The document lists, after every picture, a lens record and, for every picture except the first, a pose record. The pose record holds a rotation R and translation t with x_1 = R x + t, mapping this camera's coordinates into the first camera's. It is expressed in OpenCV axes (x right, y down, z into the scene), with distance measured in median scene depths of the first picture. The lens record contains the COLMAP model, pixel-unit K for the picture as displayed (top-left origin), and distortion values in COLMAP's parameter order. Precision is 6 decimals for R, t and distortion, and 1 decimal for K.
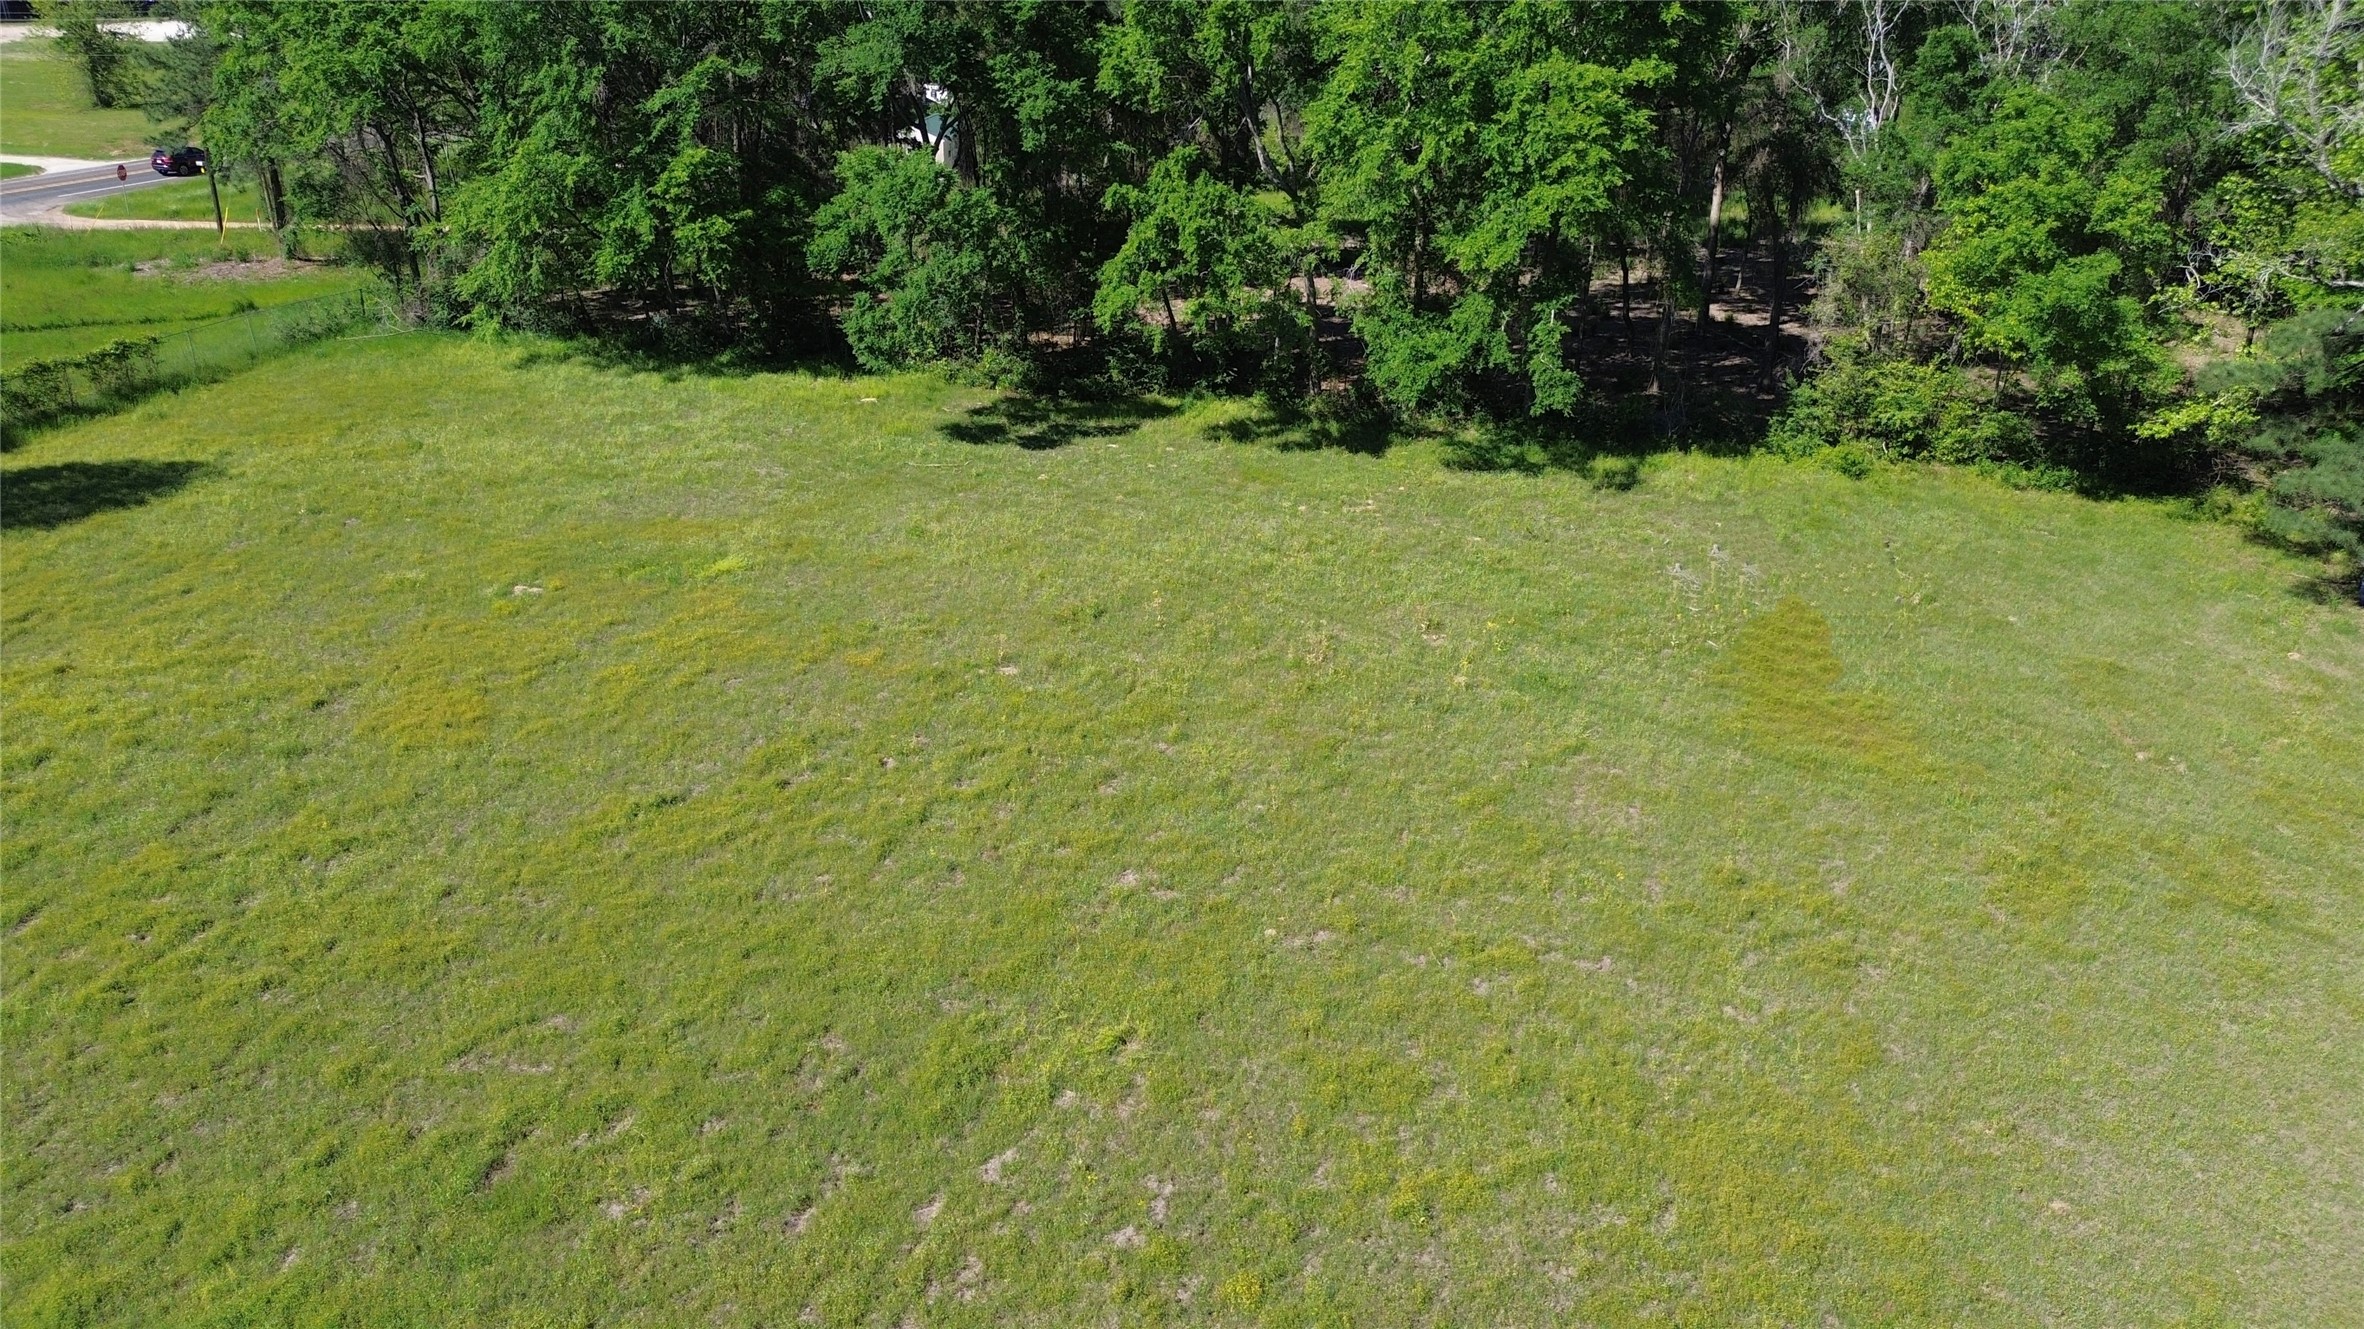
lens RADIAL K [[1633.7, 0, 1182.0], [0, 1633.7, 664.5], [0, 0, 1]] dist [0.094828, -0.130778]
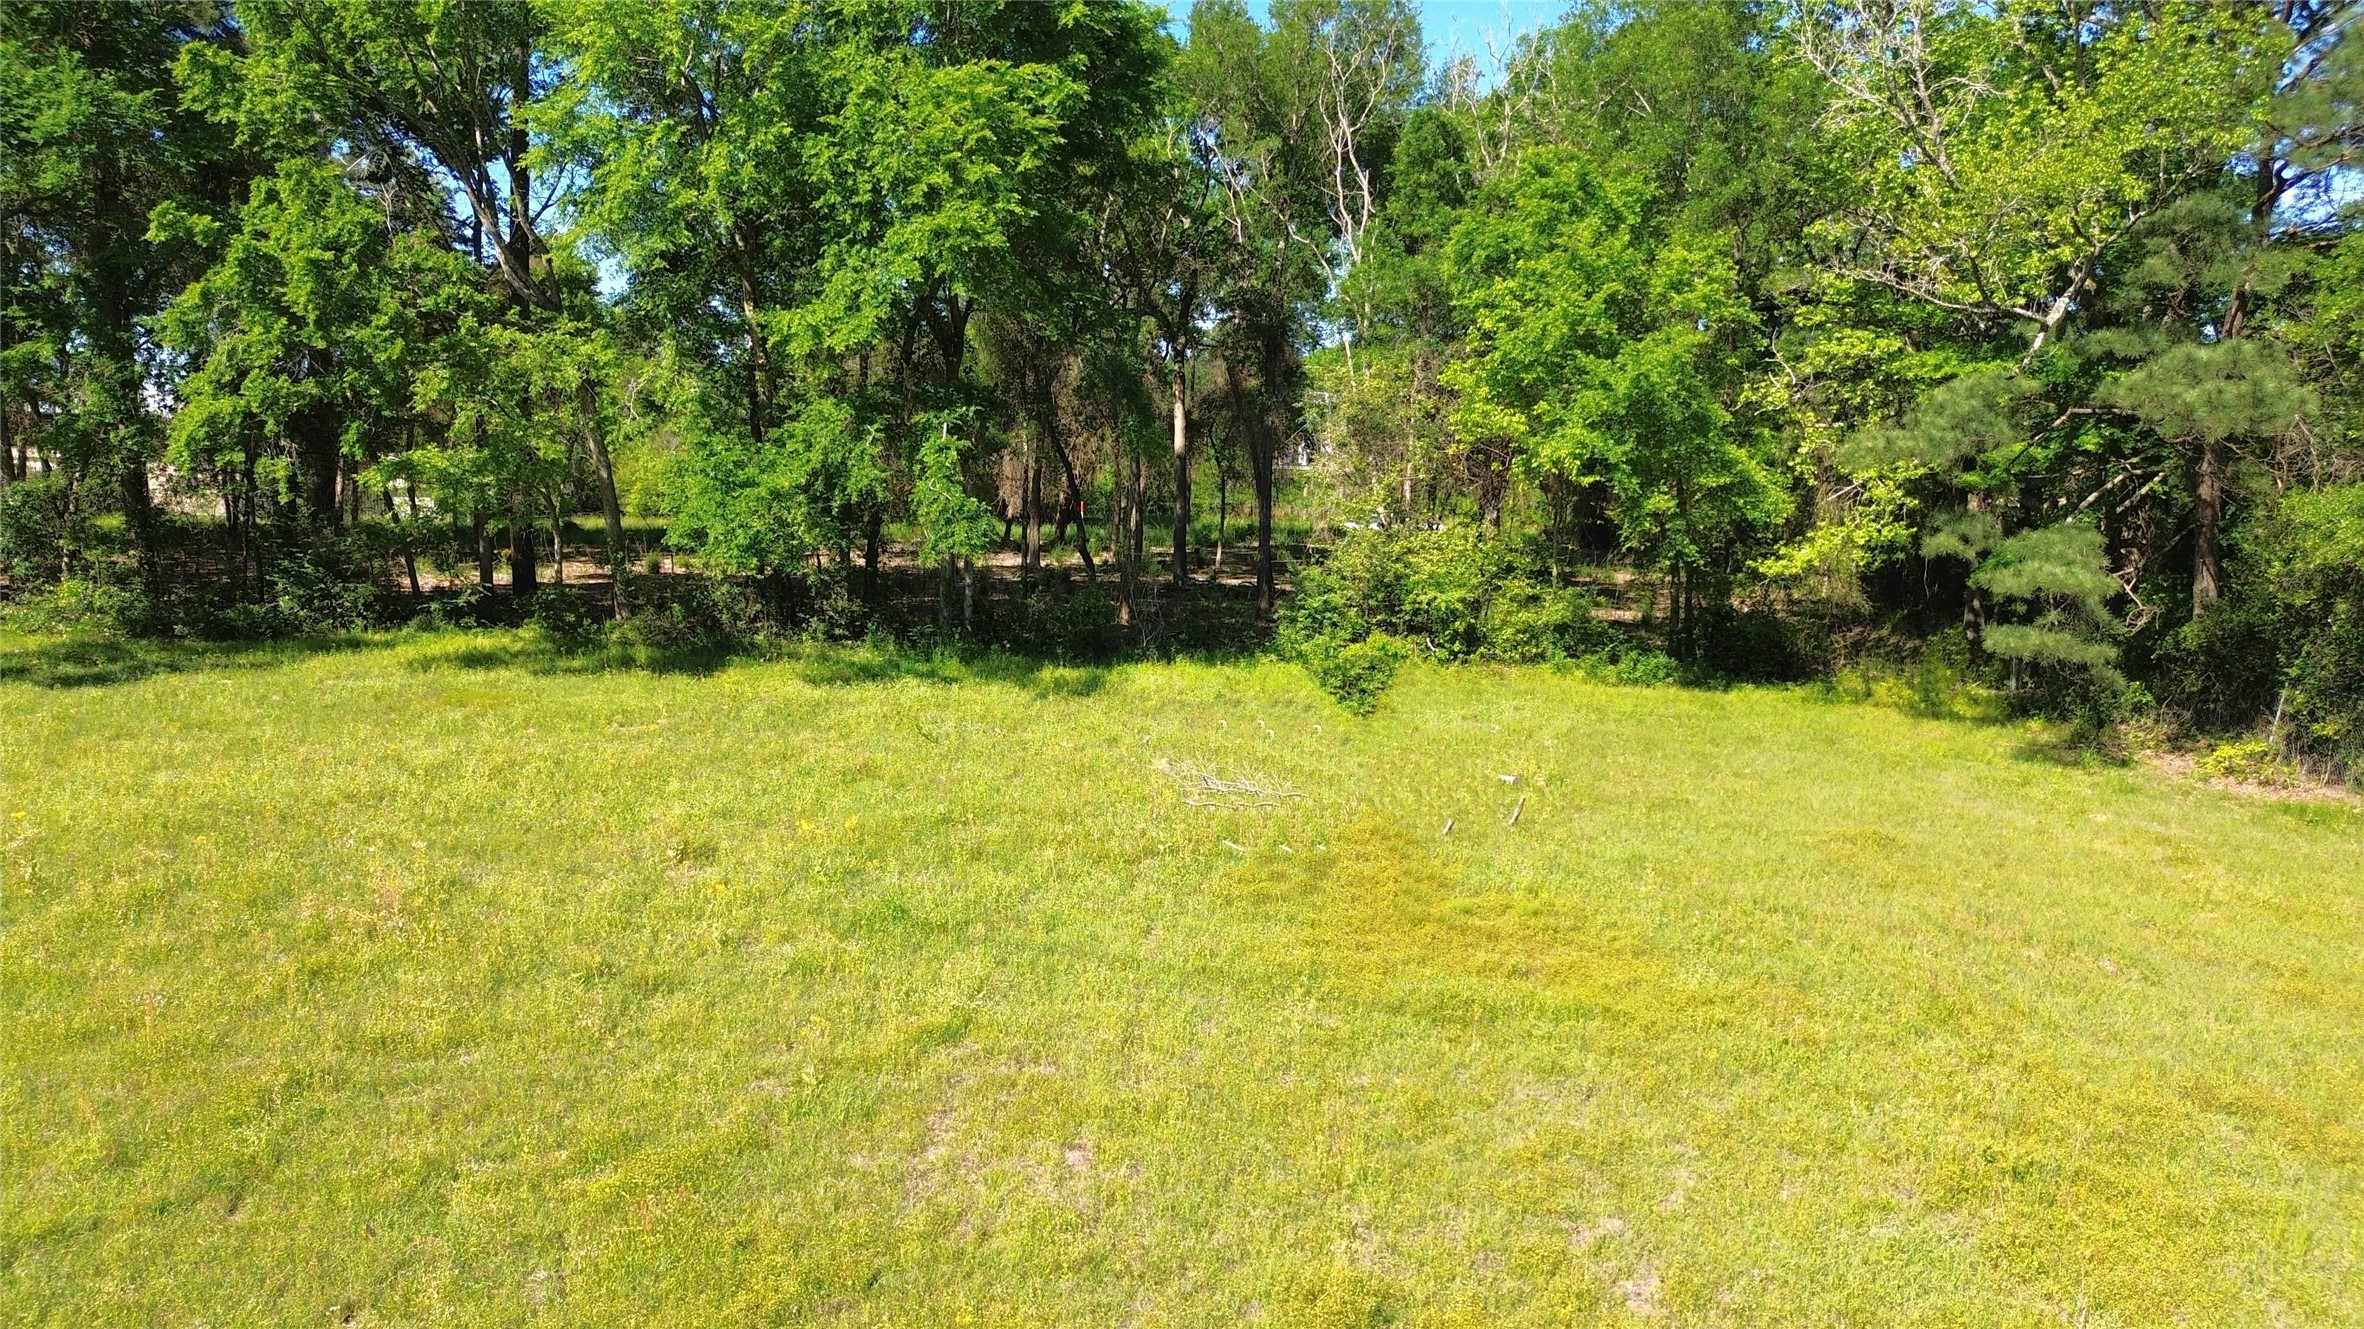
lens RADIAL K [[1648.4, 0, 1168.0], [0, 1648.4, 670.1], [0, 0, 1]] dist [0.076675, -0.078079]
pose [[0.960061, -0.034775, 0.277621, 0.127933], [0.107013, 0.962440, -0.249513, 0.052069], [-0.258517, 0.269257, 0.927723, 0.406936]]
